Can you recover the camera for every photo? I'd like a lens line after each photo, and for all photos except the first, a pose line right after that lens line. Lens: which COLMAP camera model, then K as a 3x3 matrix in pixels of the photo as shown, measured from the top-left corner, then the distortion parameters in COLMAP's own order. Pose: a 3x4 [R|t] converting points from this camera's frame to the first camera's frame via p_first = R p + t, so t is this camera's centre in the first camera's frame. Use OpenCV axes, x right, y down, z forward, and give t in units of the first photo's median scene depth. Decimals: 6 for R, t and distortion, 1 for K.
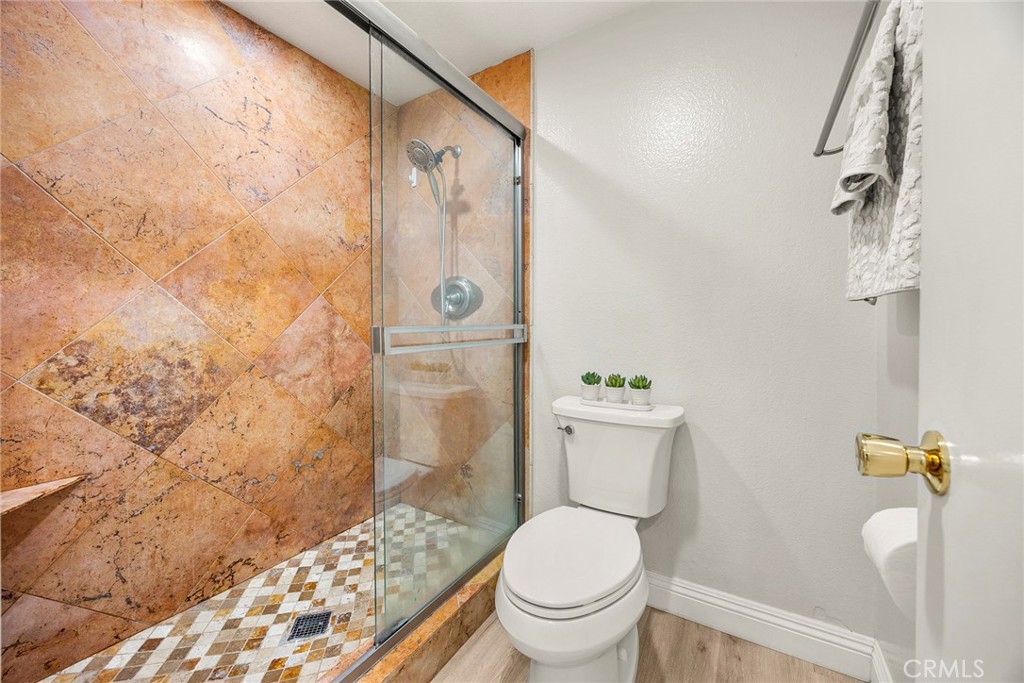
lens RADIAL K [[396.6, 0, 518.4], [0, 396.6, 334.0], [0, 0, 1]] dist [0.000465, -0.001582]
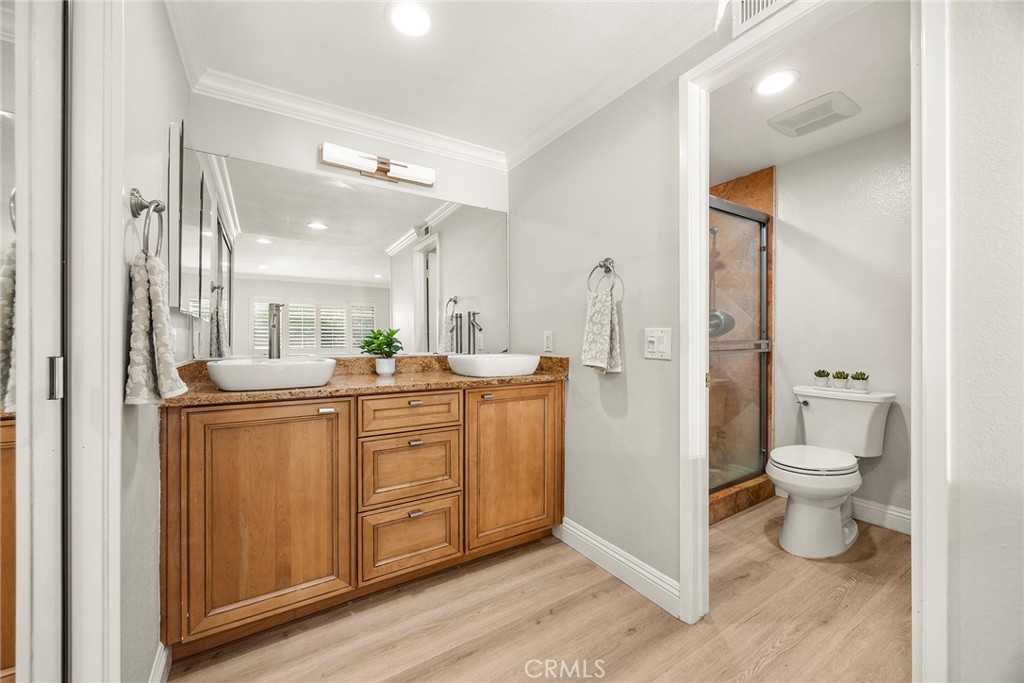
lens RADIAL K [[396.6, 0, 510.8], [0, 396.6, 341.8], [0, 0, 1]] dist [0.000465, -0.001582]
pose [[0.890920, 0.001752, -0.454157, -0.176566], [-0.007964, 0.999899, -0.011766, 0.008732], [0.454091, 0.014100, 0.890844, -0.844888]]
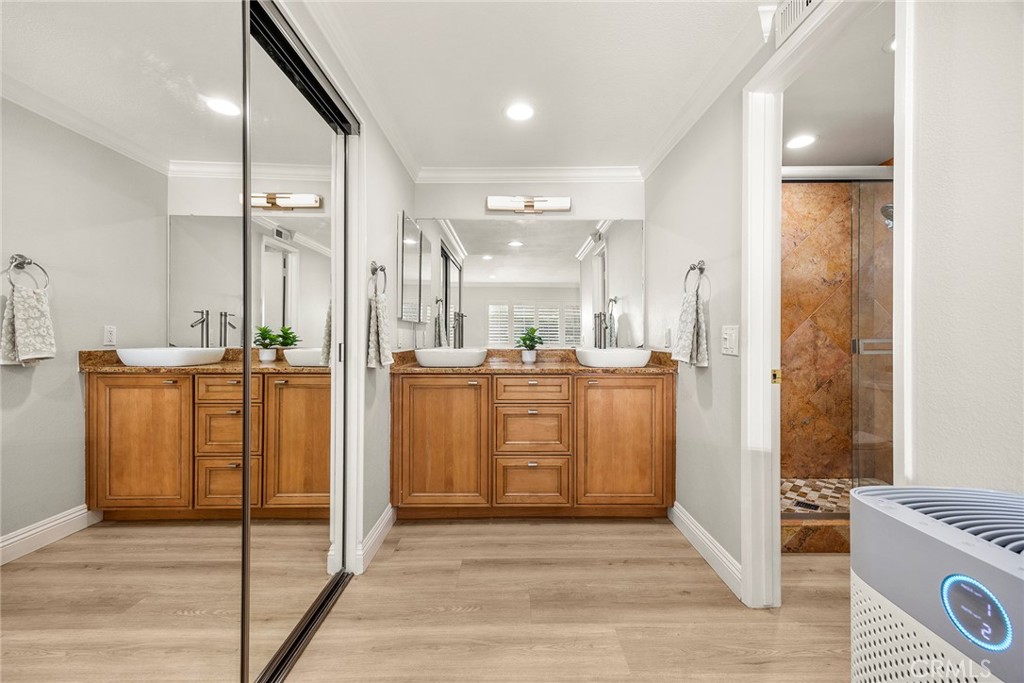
lens RADIAL K [[412.1, 0, 511.4], [0, 412.1, 336.7], [0, 0, 1]] dist [0.009436, 0.000073]
pose [[0.519475, 0.001683, -0.854484, 0.291254], [-0.016783, 0.999825, -0.008233, 0.008417], [0.854321, 0.018618, 0.519412, -0.860115]]
